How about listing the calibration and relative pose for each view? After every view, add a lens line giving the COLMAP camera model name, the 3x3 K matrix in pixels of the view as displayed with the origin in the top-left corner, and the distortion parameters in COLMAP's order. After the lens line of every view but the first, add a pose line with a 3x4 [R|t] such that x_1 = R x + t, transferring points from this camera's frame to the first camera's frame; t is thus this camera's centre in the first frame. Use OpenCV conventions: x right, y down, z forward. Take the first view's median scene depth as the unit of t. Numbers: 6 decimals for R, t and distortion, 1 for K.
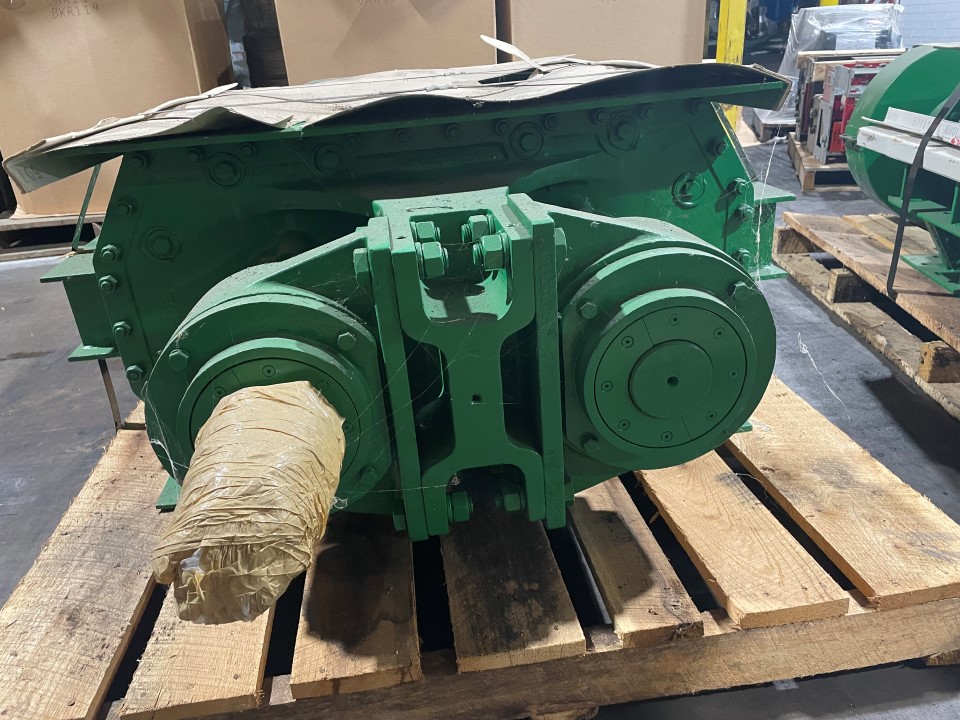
lens RADIAL K [[694.5, 0, 464.6], [0, 694.5, 357.4], [0, 0, 1]] dist [0.107098, -0.106805]
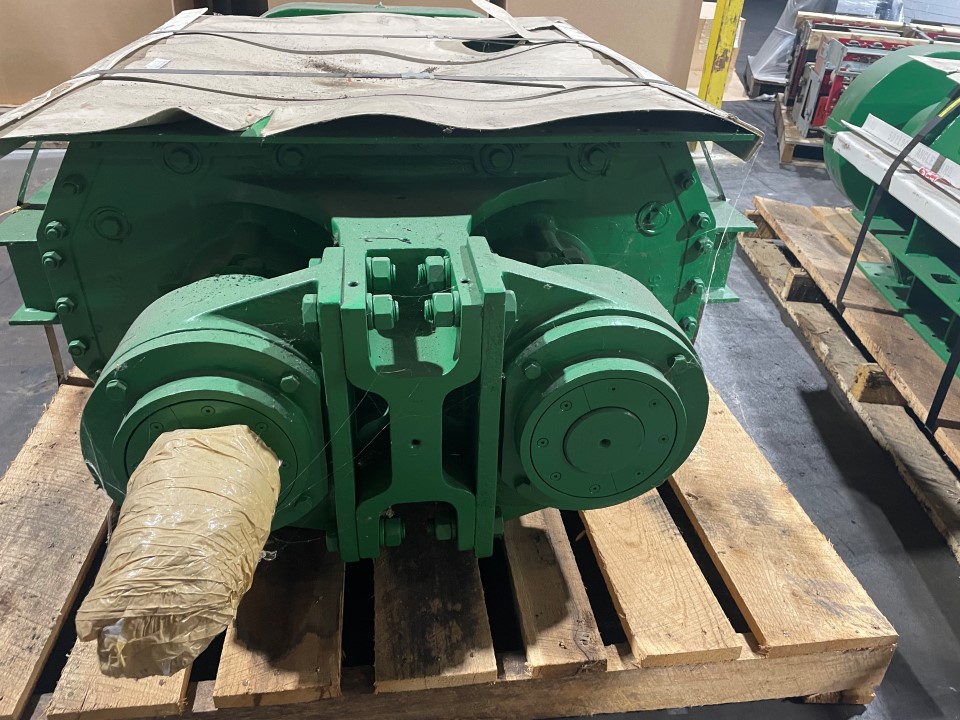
lens RADIAL K [[694.5, 0, 464.6], [0, 694.5, 357.4], [0, 0, 1]] dist [0.107098, -0.106805]
pose [[0.994230, 0.090883, 0.056982, 0.016876], [-0.096759, 0.989139, 0.110639, -0.170080], [-0.046308, -0.115515, 0.992226, -0.004199]]
